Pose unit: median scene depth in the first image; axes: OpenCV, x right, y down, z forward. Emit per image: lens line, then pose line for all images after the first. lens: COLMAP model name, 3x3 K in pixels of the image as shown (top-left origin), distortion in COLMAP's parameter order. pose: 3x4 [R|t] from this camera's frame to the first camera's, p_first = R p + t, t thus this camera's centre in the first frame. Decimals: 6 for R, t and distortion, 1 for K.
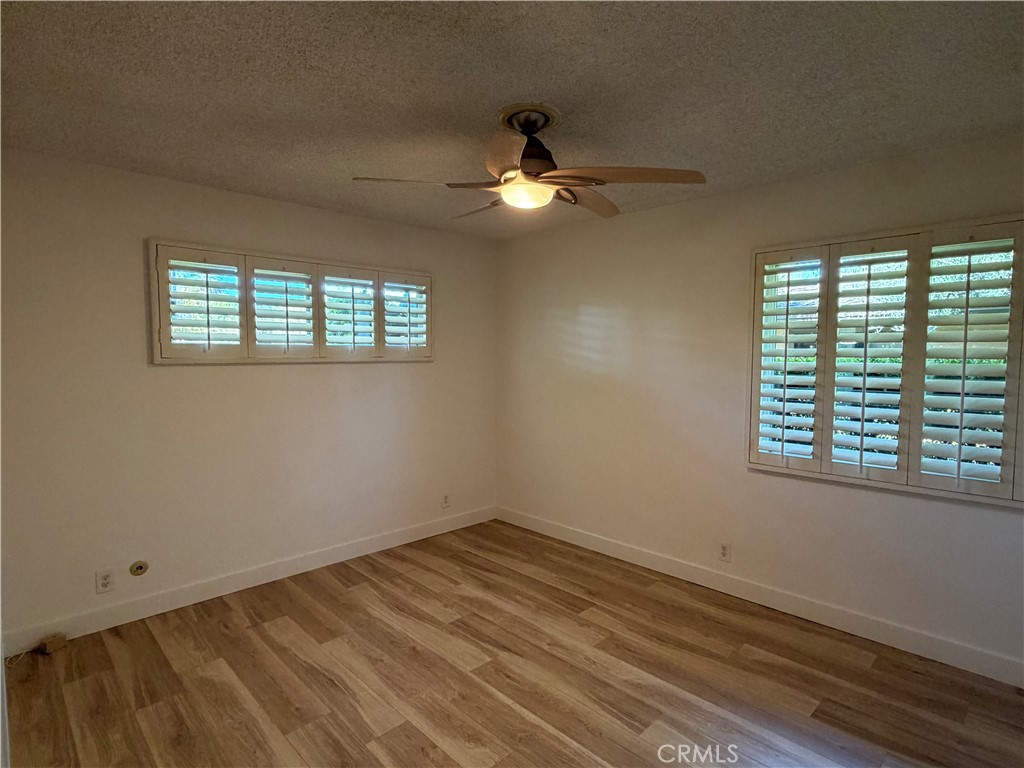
lens RADIAL K [[545.8, 0, 505.5], [0, 545.8, 389.3], [0, 0, 1]] dist [0.003905, -0.000557]
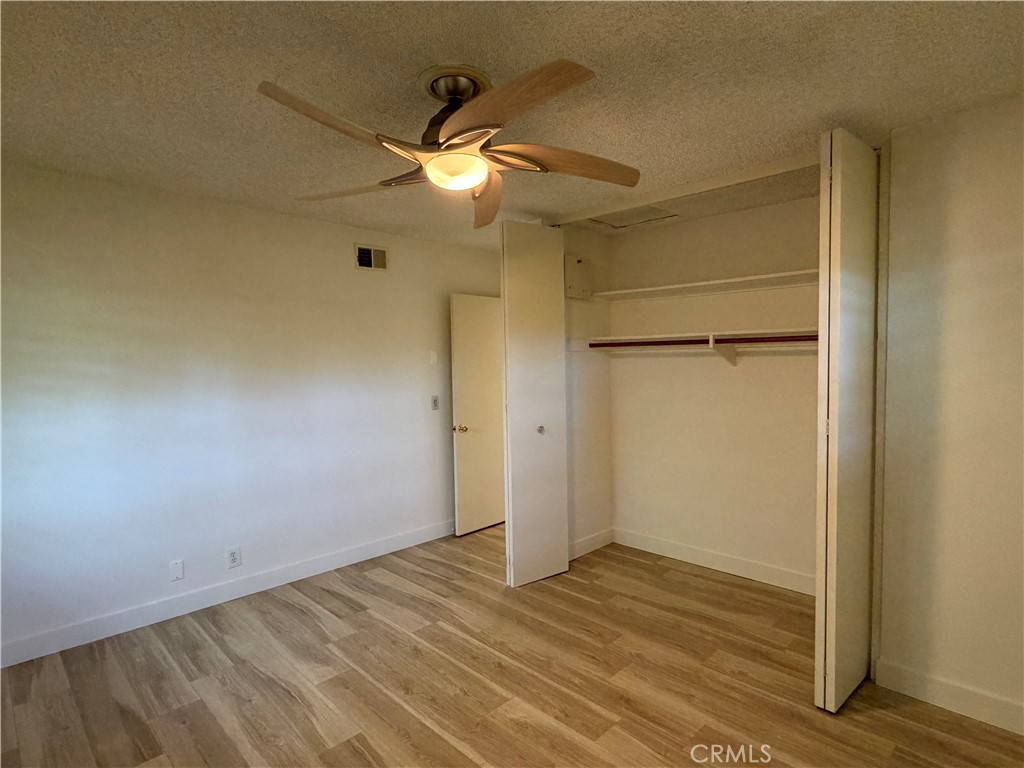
lens RADIAL K [[545.8, 0, 511.9], [0, 545.8, 383.9], [0, 0, 1]] dist [0.003905, -0.000557]
pose [[-0.999734, 0.013156, -0.018928, -0.026434], [0.010994, 0.993857, 0.110126, -0.126524], [0.020260, 0.109889, -0.993737, 1.944910]]
